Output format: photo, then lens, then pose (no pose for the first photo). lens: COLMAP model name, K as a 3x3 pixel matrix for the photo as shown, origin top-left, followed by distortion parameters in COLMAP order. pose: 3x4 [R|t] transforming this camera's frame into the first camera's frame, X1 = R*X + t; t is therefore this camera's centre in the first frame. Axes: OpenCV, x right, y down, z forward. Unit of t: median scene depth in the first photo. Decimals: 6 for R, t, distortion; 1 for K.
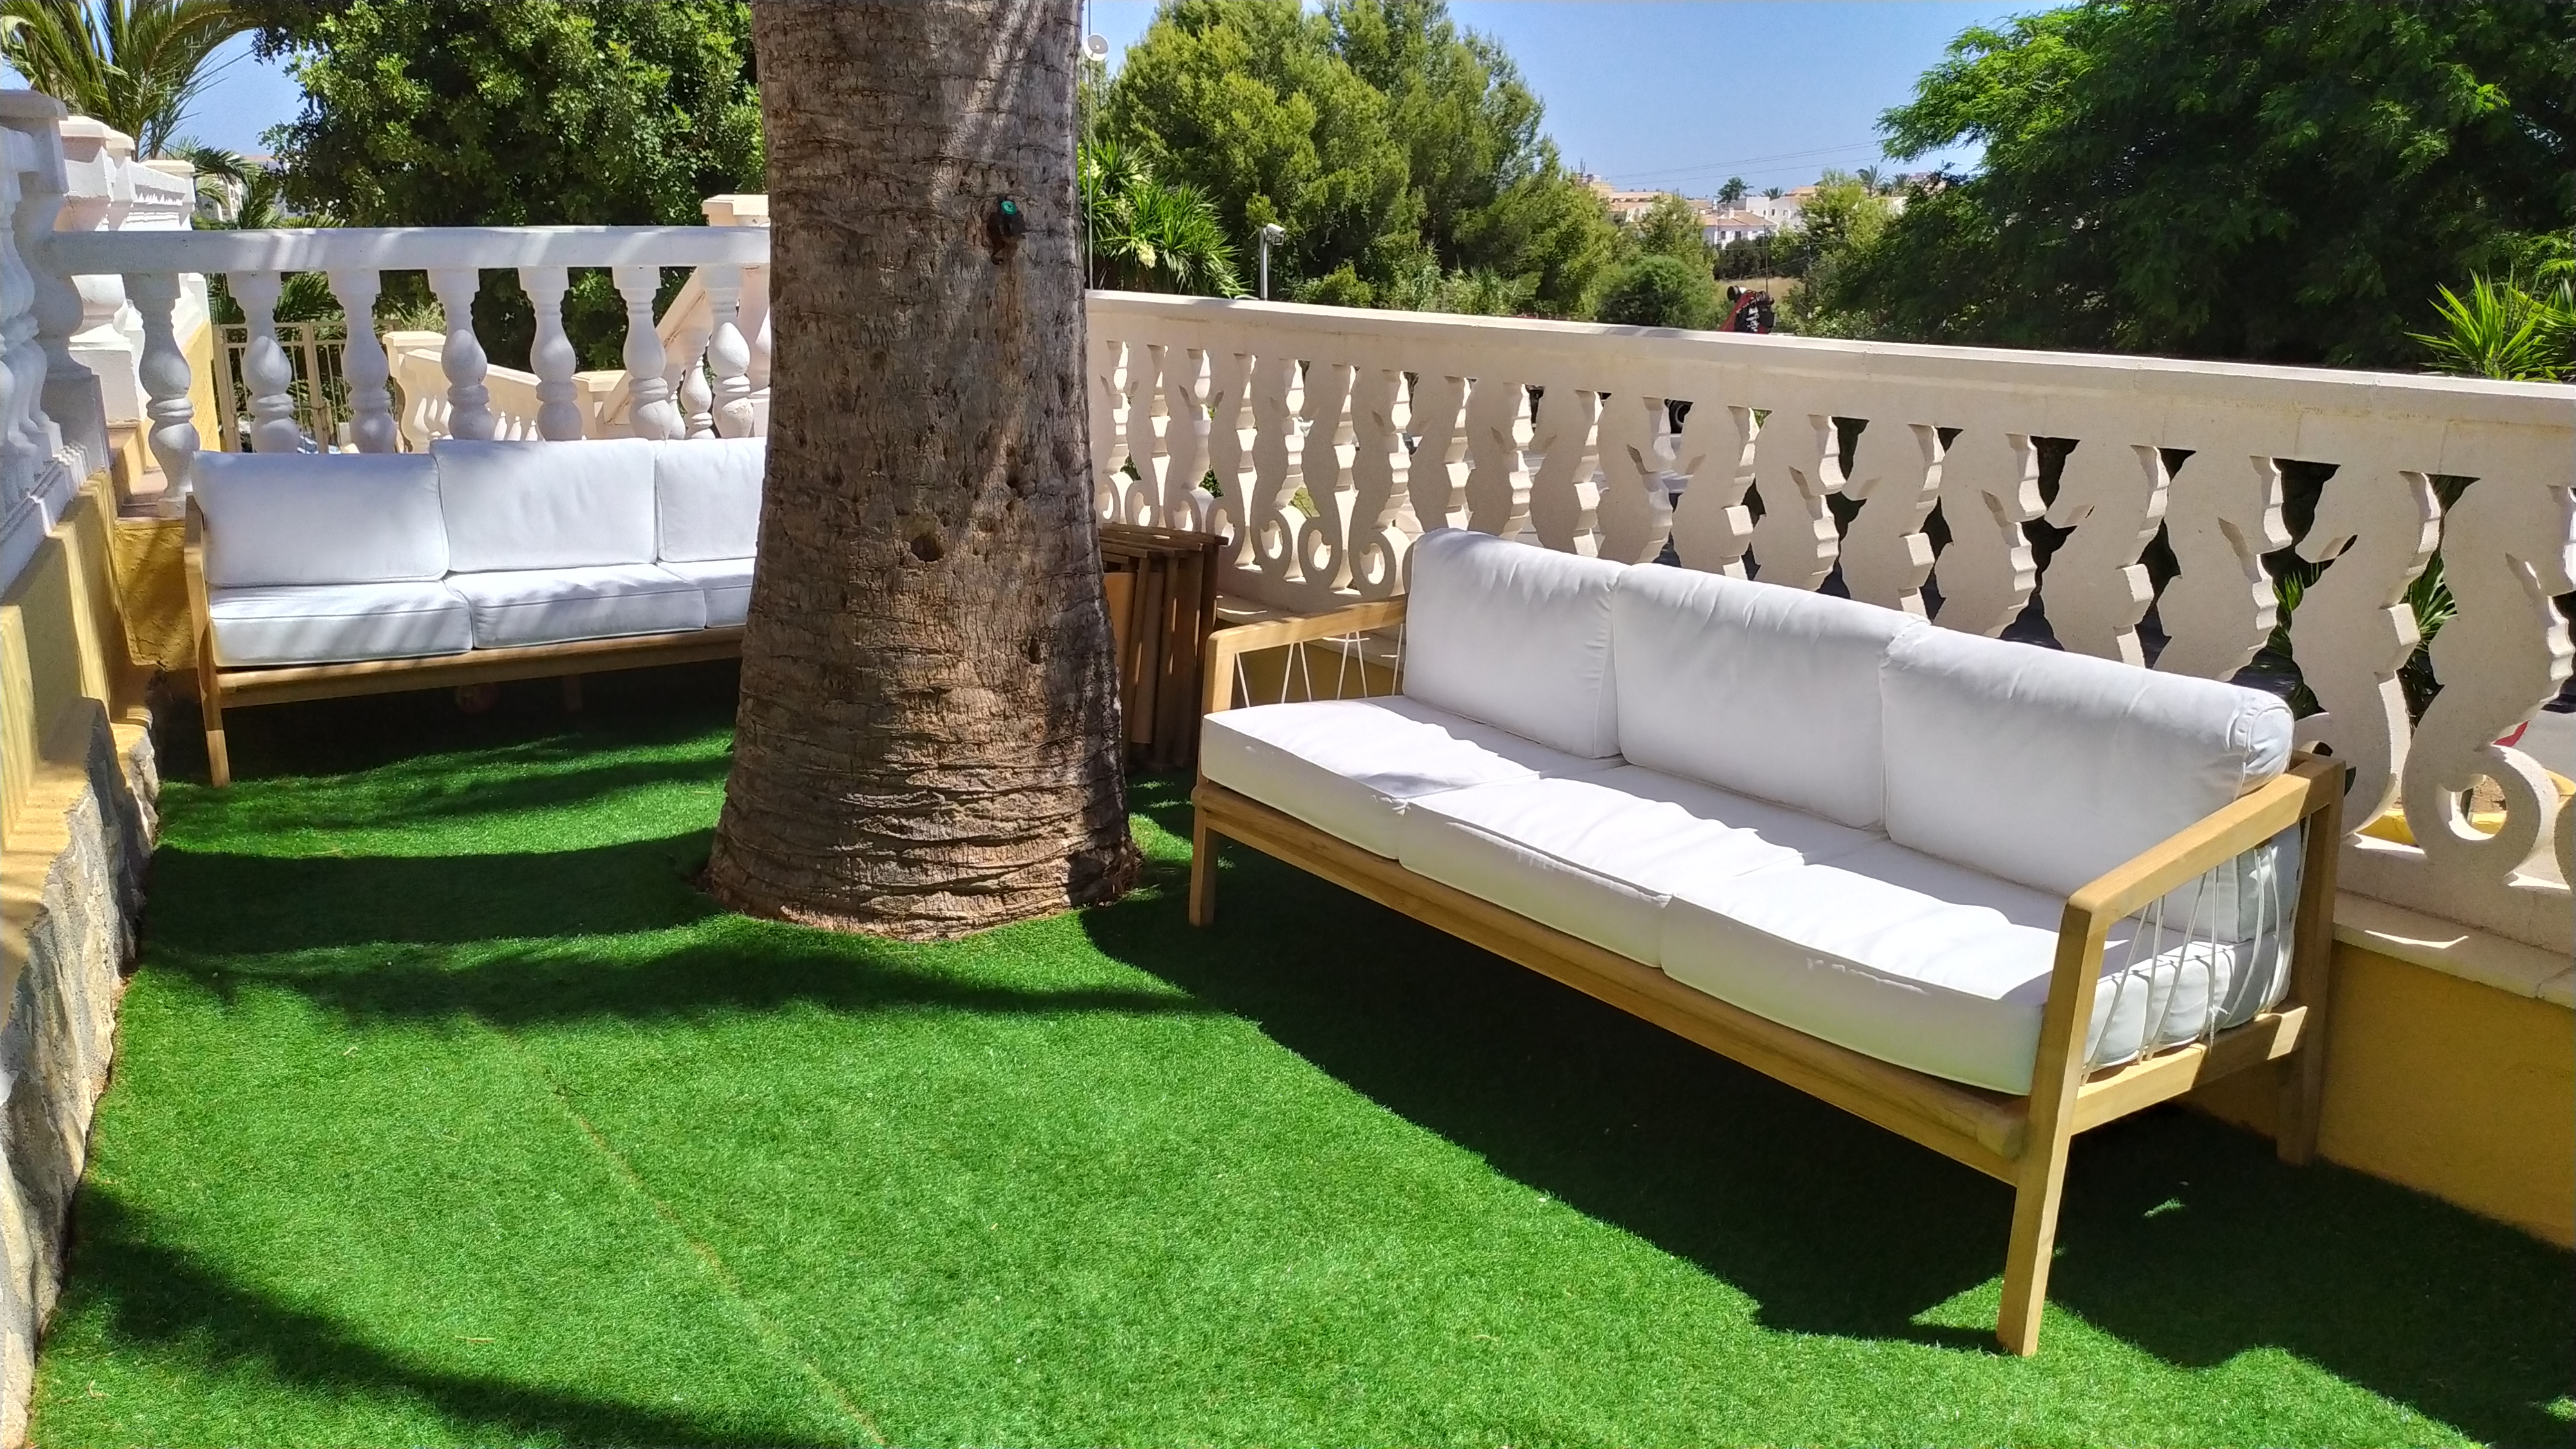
lens RADIAL K [[1968.0, 0, 1268.9], [0, 1968.0, 722.9], [0, 0, 1]] dist [0.029651, -0.014746]
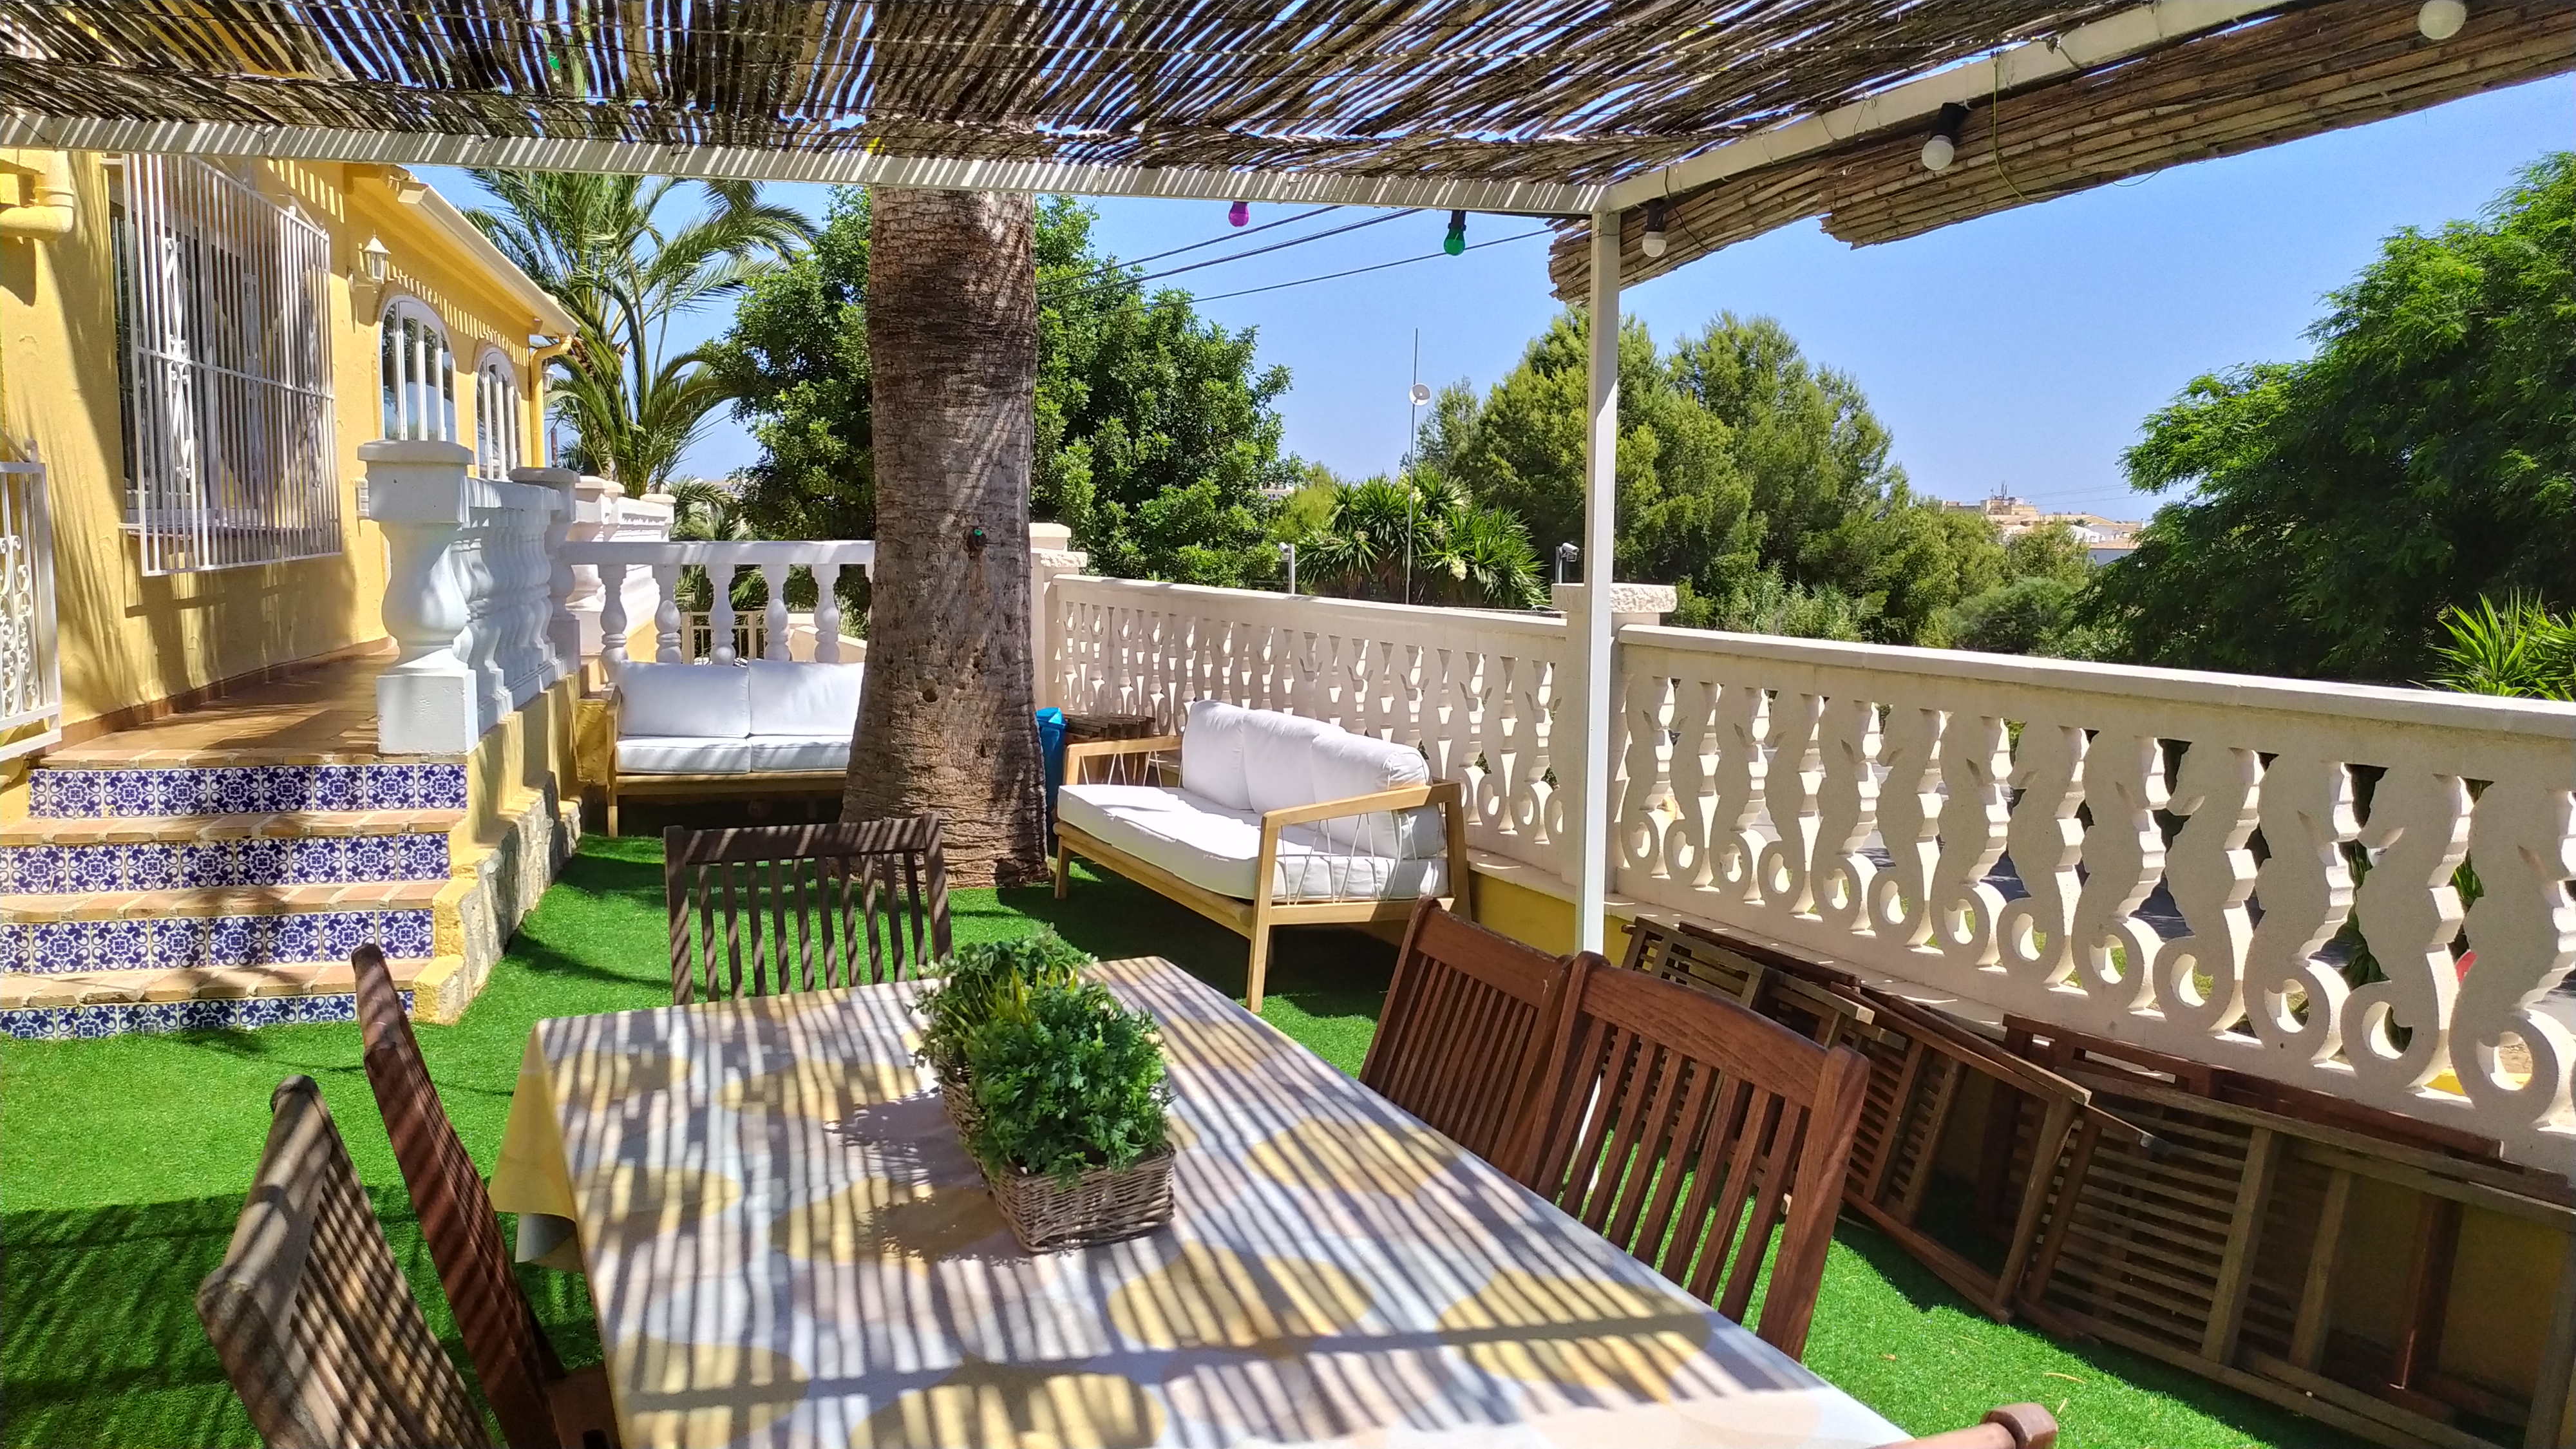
lens RADIAL K [[1968.0, 0, 1296.0], [0, 1968.0, 734.6], [0, 0, 1]] dist [0.029651, -0.014746]
pose [[0.980418, 0.028294, -0.194883, 0.083309], [-0.057139, 0.987923, -0.144023, 0.031021], [0.188455, 0.152338, 0.970195, -0.124799]]
